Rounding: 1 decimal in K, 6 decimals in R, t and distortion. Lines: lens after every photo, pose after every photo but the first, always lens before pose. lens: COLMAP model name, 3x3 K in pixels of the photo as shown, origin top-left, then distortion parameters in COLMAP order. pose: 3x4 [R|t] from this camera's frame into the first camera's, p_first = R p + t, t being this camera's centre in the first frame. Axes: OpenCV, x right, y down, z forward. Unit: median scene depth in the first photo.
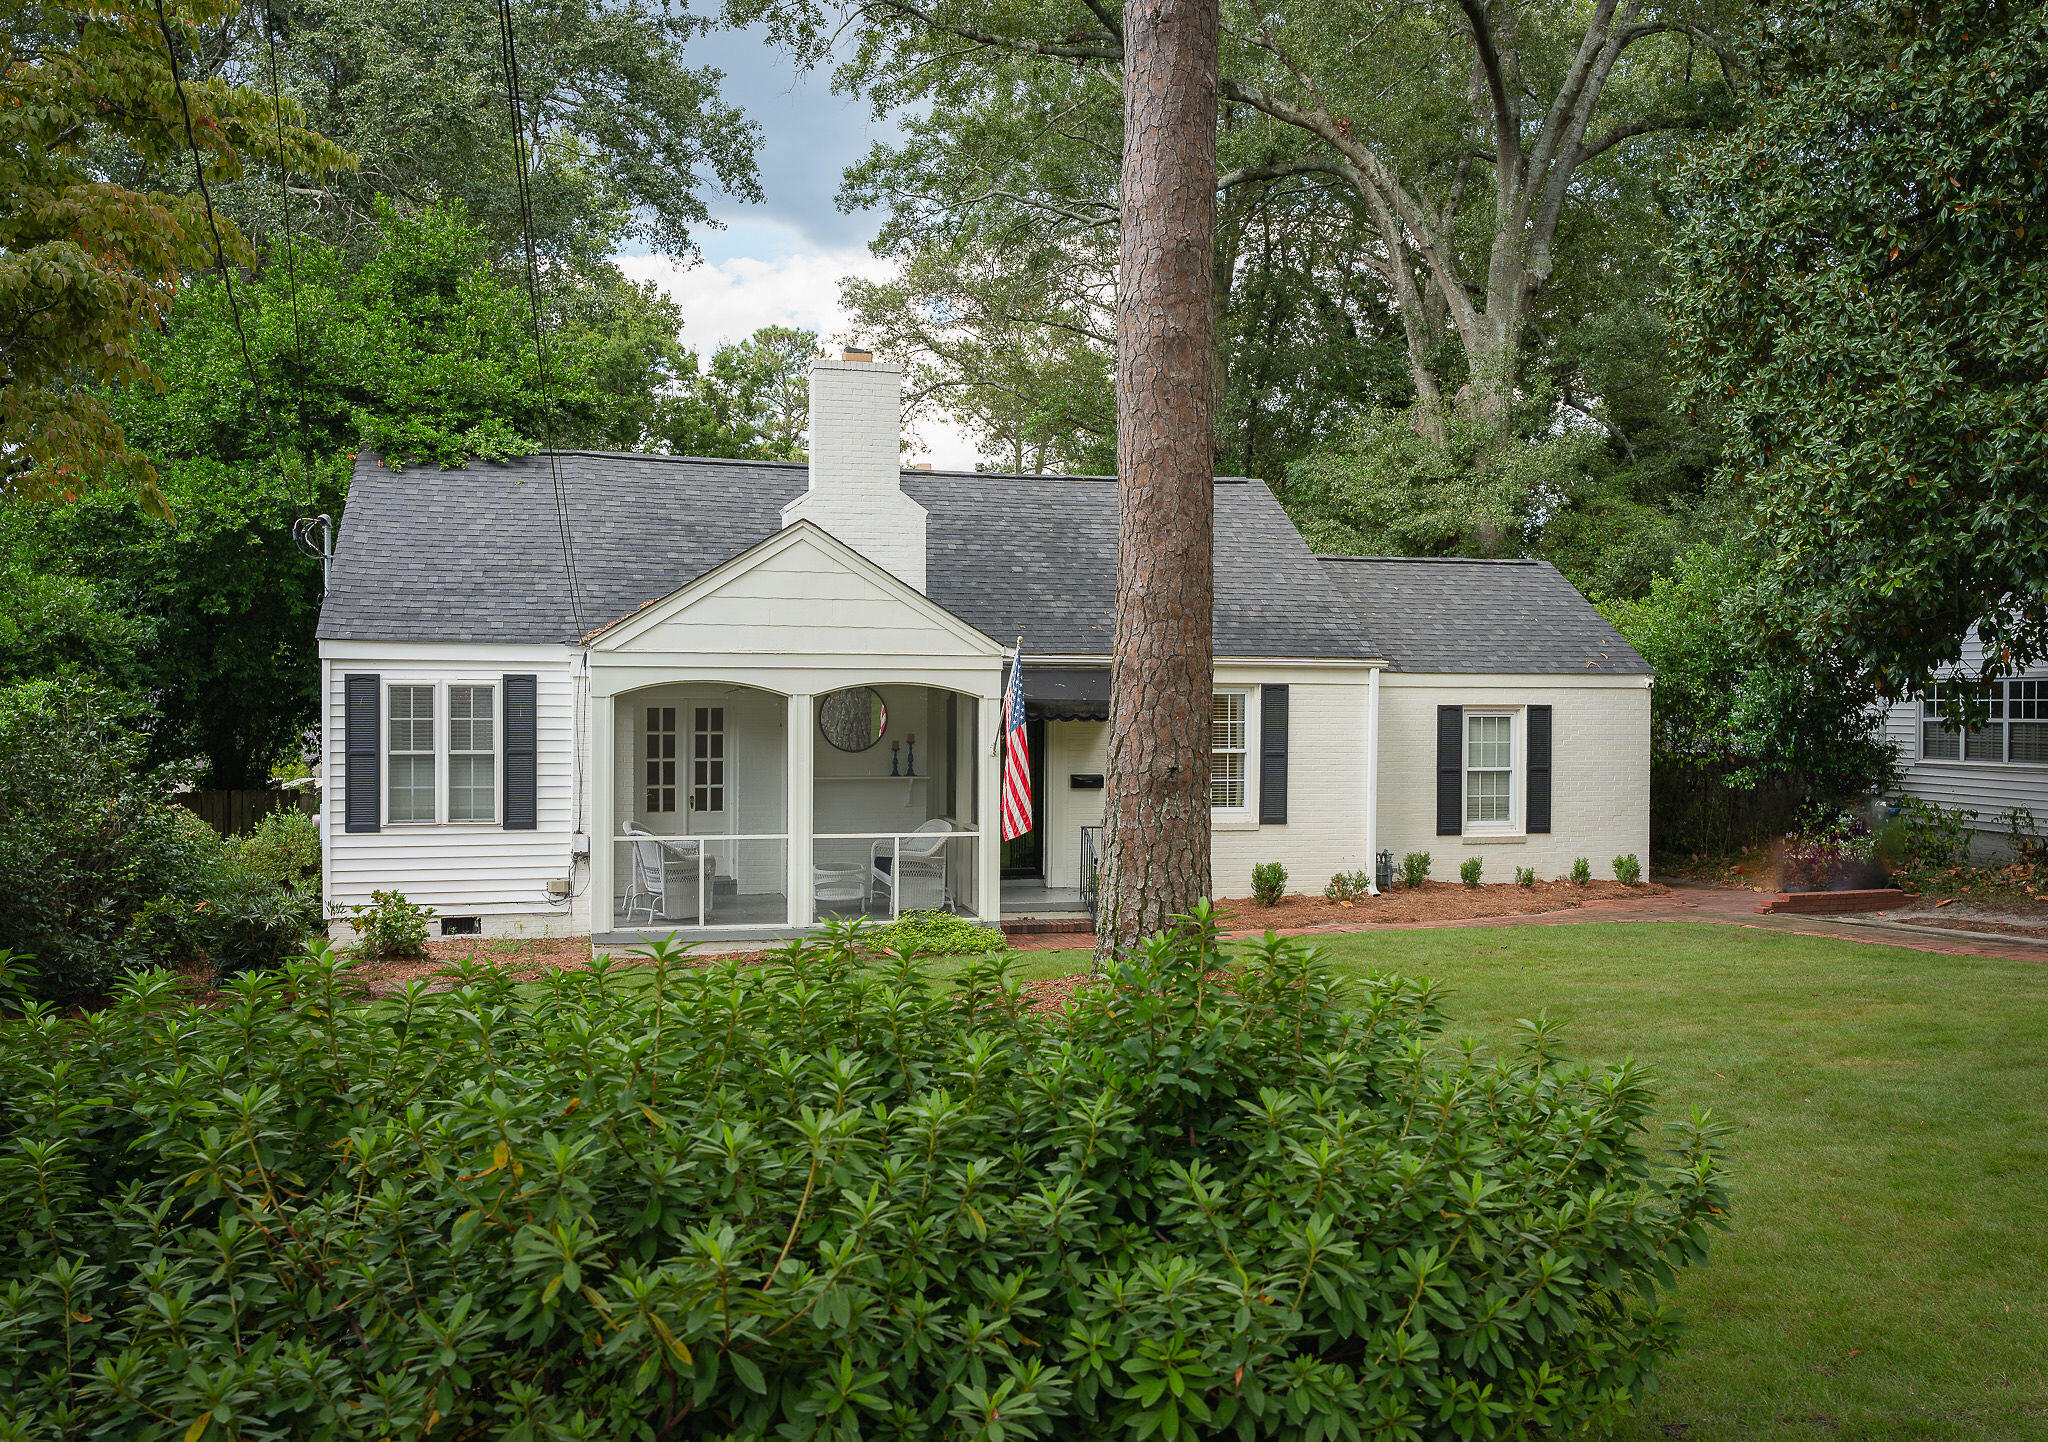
lens RADIAL K [[1838.4, 0, 1081.3], [0, 1838.4, 711.7], [0, 0, 1]] dist [-0.003402, -0.002301]
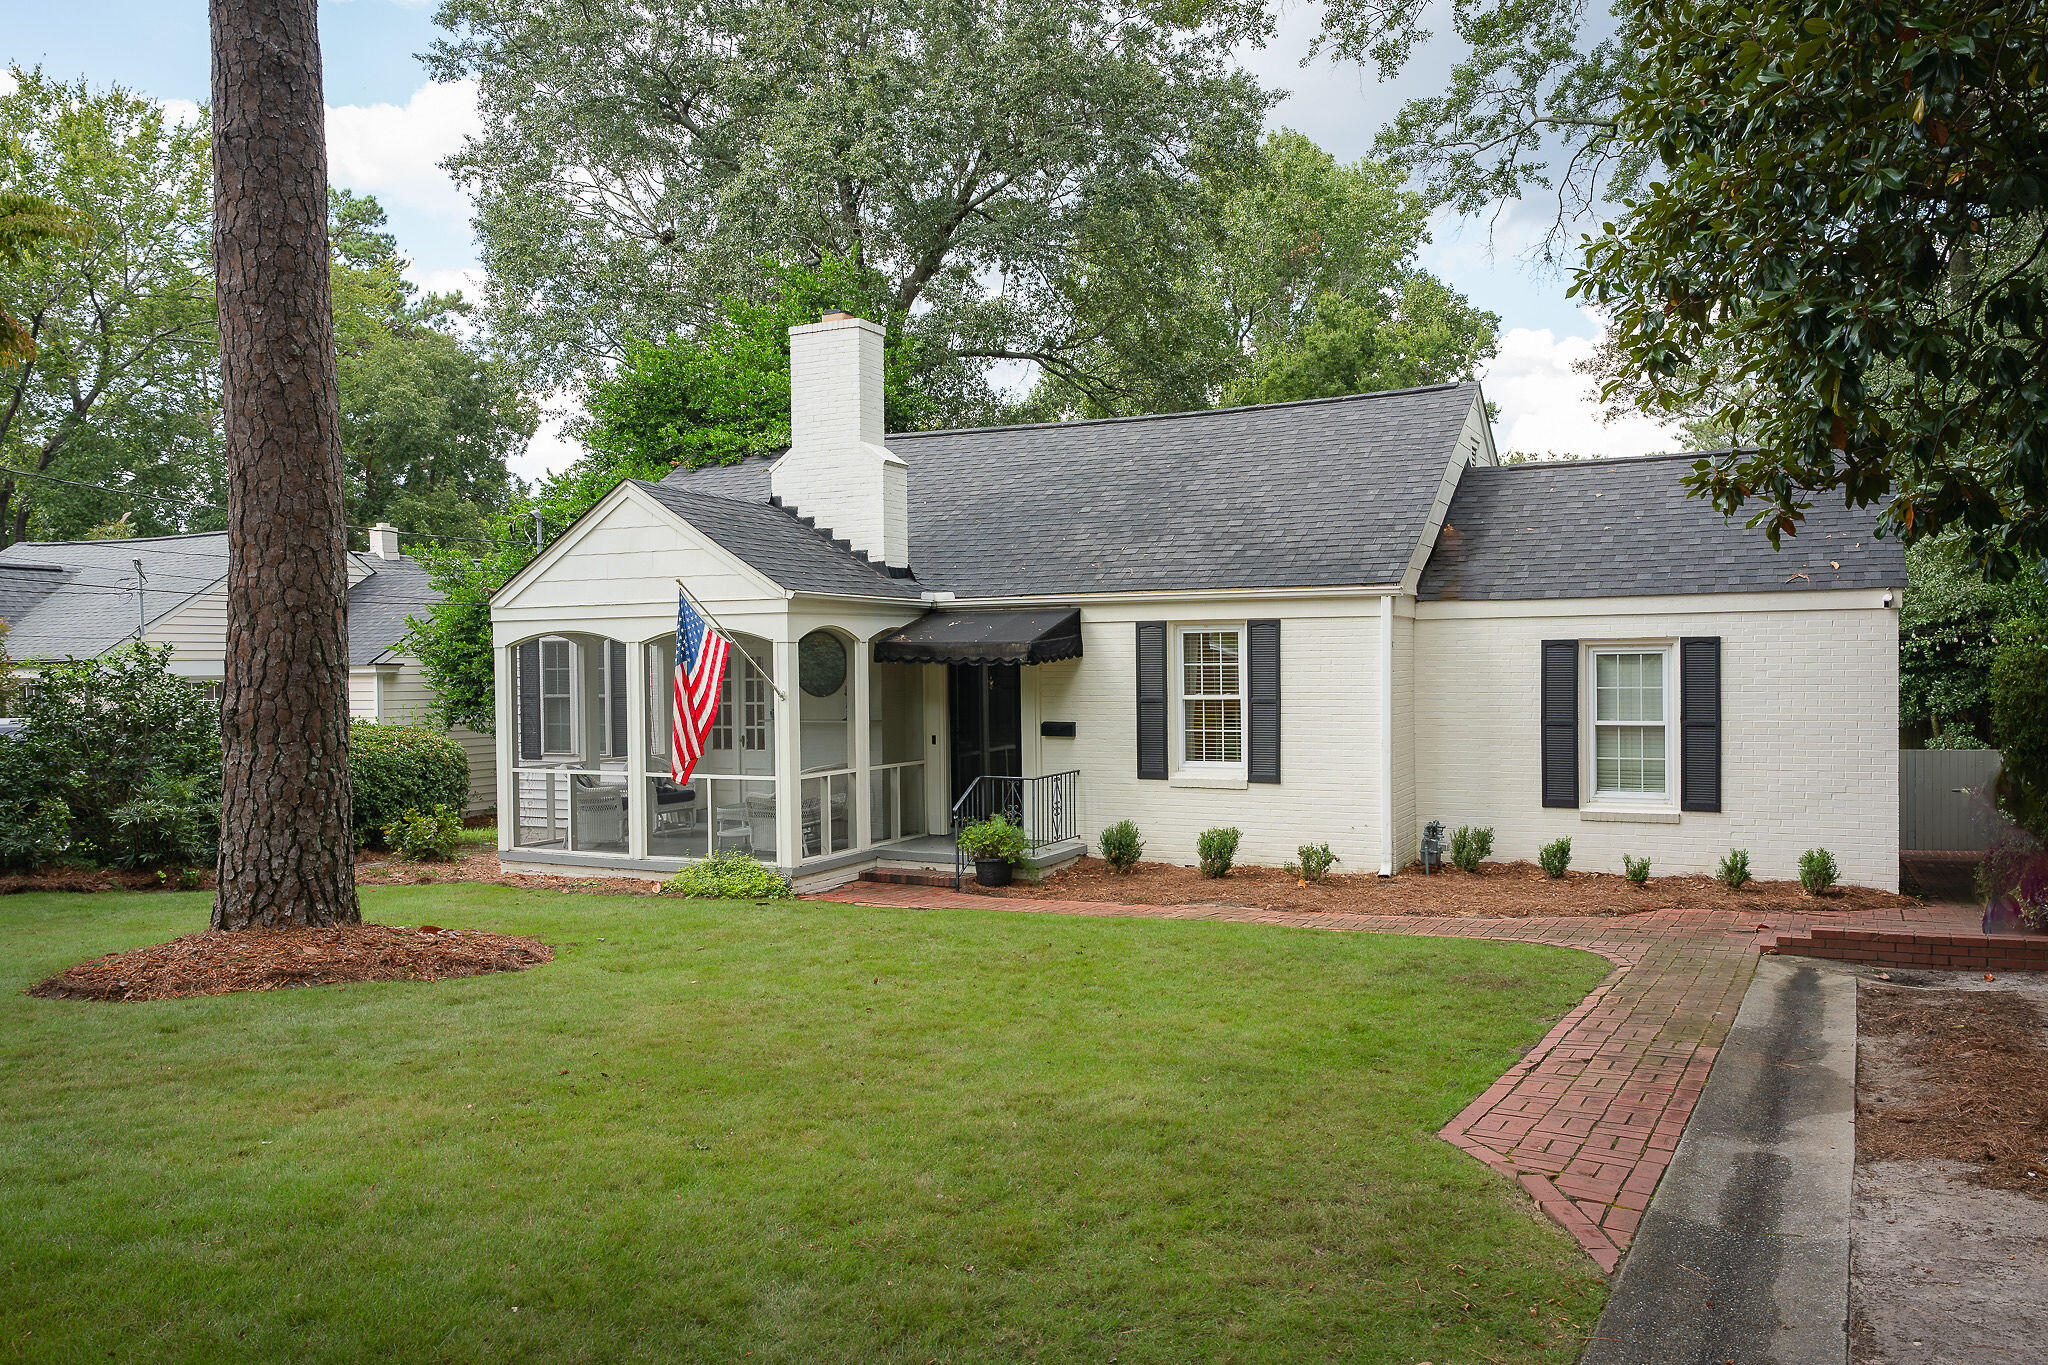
lens RADIAL K [[1496.4, 0, 1024.0], [0, 1496.4, 682.5], [0, 0, 1]] dist [0.009306, -0.000063]
pose [[0.743789, -0.003785, -0.668404, 0.493010], [0.009339, 0.999945, 0.004729, 0.010077], [0.668350, -0.009759, 0.743783, 0.411902]]
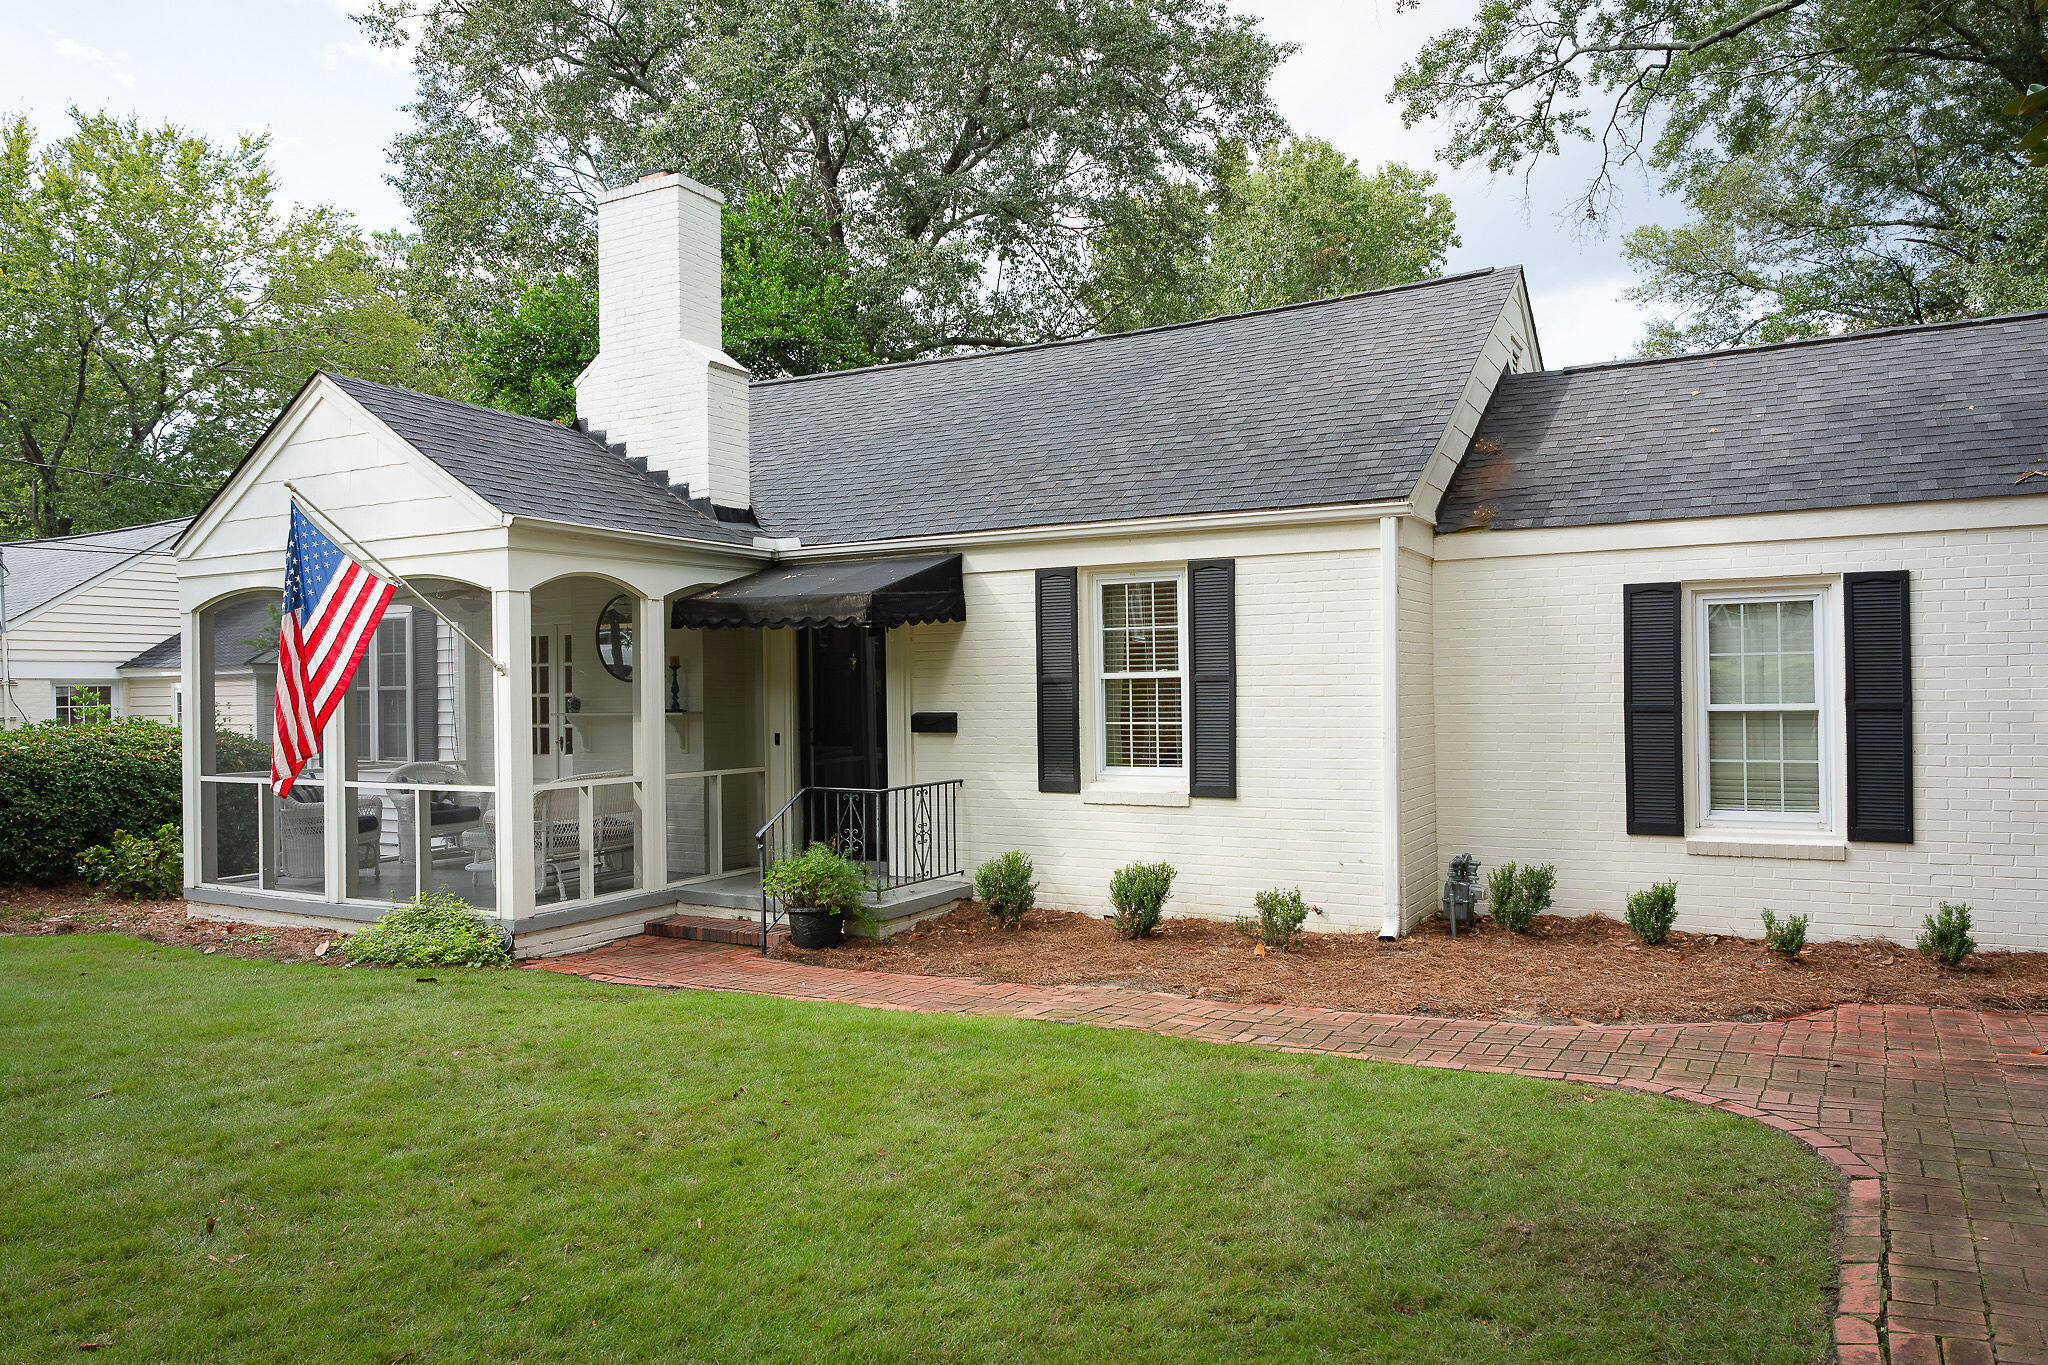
lens RADIAL K [[1371.1, 0, 1024.0], [0, 1371.1, 682.5], [0, 0, 1]] dist [-0.000677, -0.004504]
pose [[0.711905, -0.018849, -0.702023, 0.374252], [0.010636, 0.999814, -0.016059, 0.031052], [0.702196, 0.003966, 0.711973, 0.652730]]
